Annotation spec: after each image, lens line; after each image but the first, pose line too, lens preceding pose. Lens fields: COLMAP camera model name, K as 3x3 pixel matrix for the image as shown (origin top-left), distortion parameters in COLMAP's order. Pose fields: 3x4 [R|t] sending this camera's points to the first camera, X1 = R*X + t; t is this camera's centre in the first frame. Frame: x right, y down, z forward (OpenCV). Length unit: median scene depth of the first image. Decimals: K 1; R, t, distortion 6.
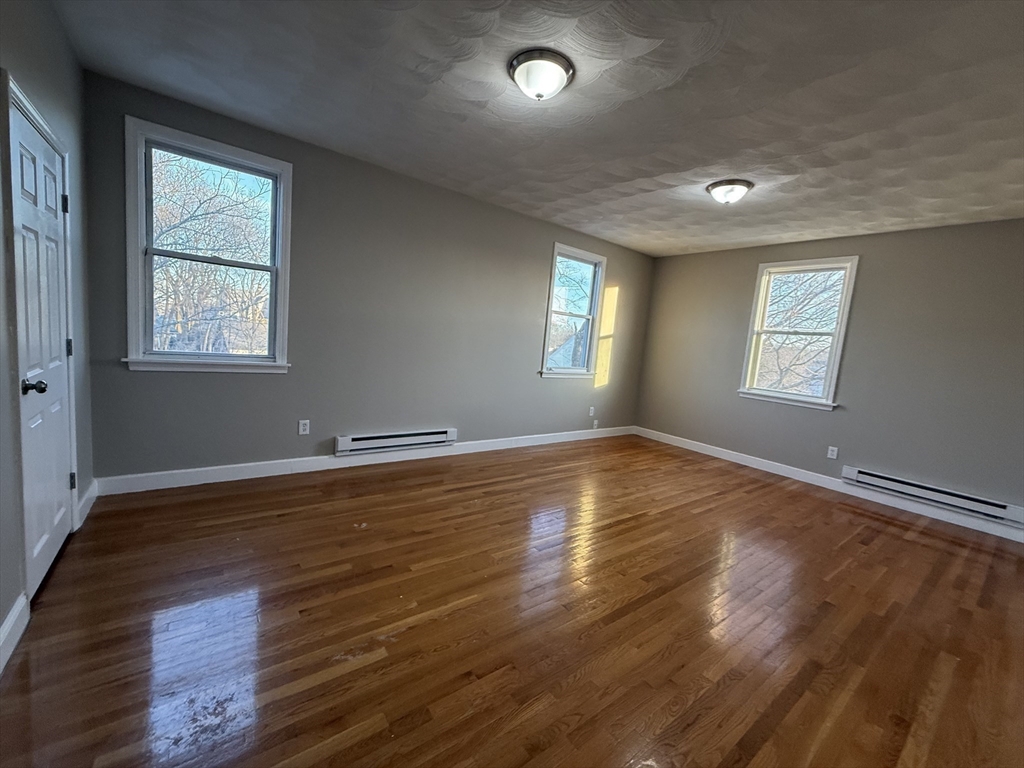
lens RADIAL K [[408.0, 0, 510.9], [0, 408.0, 385.7], [0, 0, 1]] dist [0.000543, 0.000137]
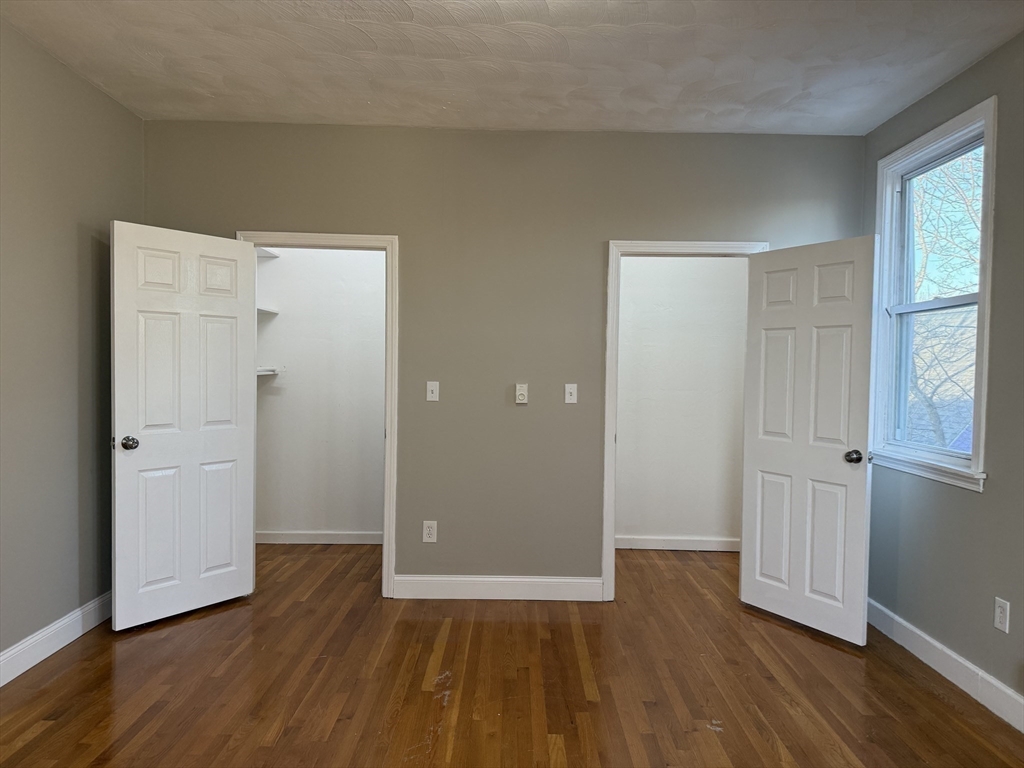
lens RADIAL K [[722.7, 0, 513.9], [0, 722.7, 385.4], [0, 0, 1]] dist [0.102821, -0.172686]
pose [[-0.602657, -0.076720, -0.794304, 0.450169], [-0.161765, 0.986447, 0.027456, -0.076904], [0.781433, 0.145038, -0.606900, 0.910303]]
